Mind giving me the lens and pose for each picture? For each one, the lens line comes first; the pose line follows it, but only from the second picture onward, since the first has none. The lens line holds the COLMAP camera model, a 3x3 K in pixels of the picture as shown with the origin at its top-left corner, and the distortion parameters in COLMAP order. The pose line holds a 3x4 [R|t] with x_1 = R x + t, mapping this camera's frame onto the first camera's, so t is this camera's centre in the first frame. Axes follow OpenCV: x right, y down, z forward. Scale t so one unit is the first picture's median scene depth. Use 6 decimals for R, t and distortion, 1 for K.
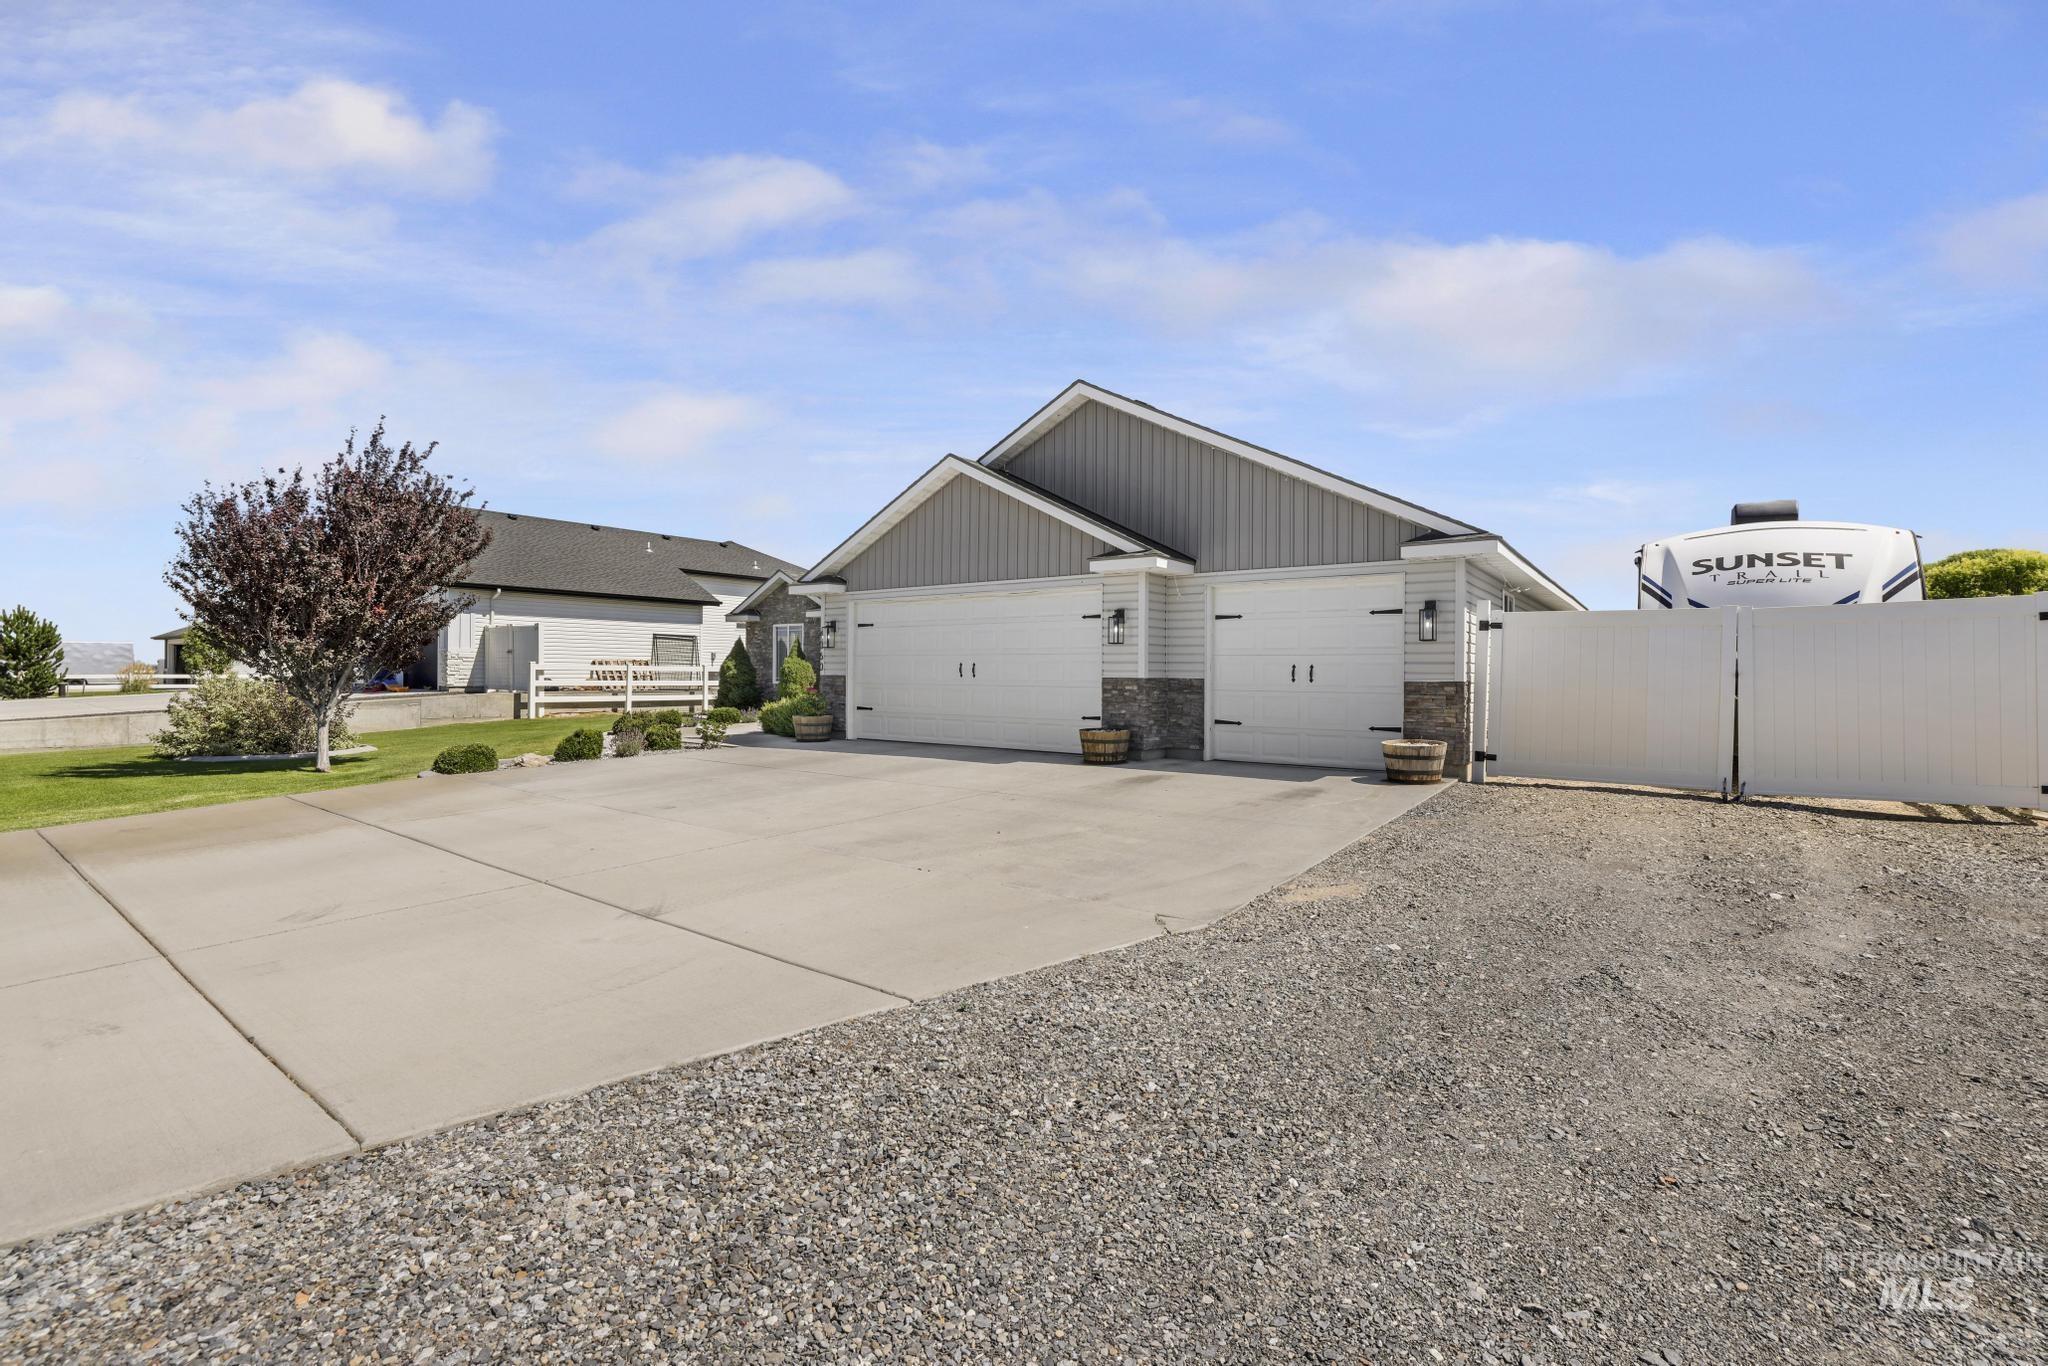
lens RADIAL K [[891.5, 0, 1025.3], [0, 891.5, 673.2], [0, 0, 1]] dist [-0.046403, 0.017391]
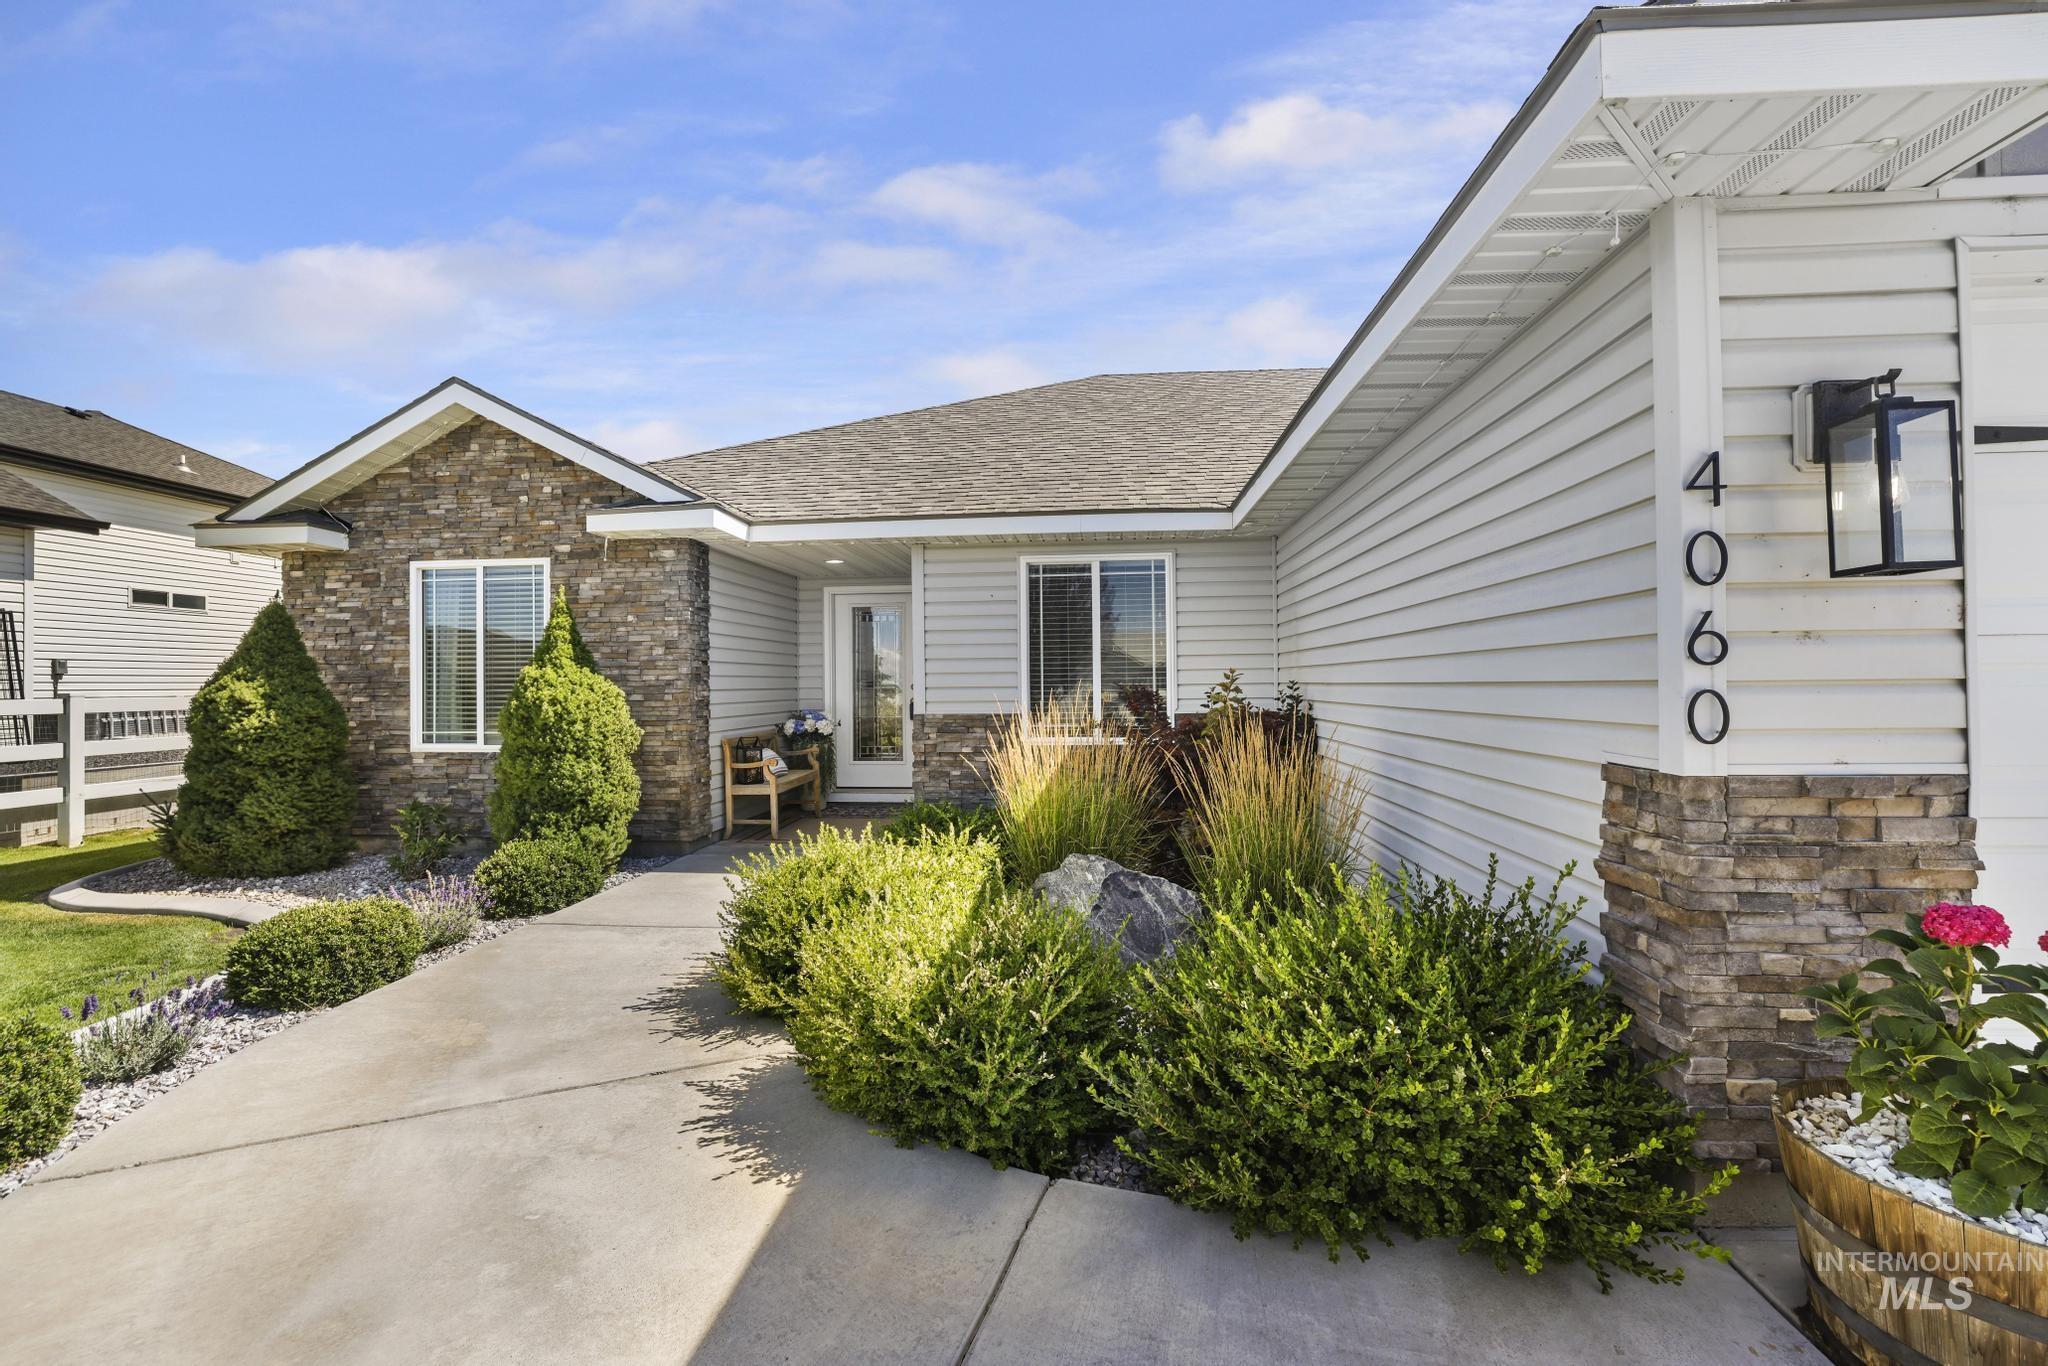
lens RADIAL K [[891.5, 0, 1025.3], [0, 891.5, 673.2], [0, 0, 1]] dist [-0.046403, 0.017391]
pose [[0.853612, -0.004607, 0.520890, -0.258303], [0.013354, 0.999826, -0.013040, -0.008799], [-0.520739, 0.018087, 0.853524, 0.623534]]
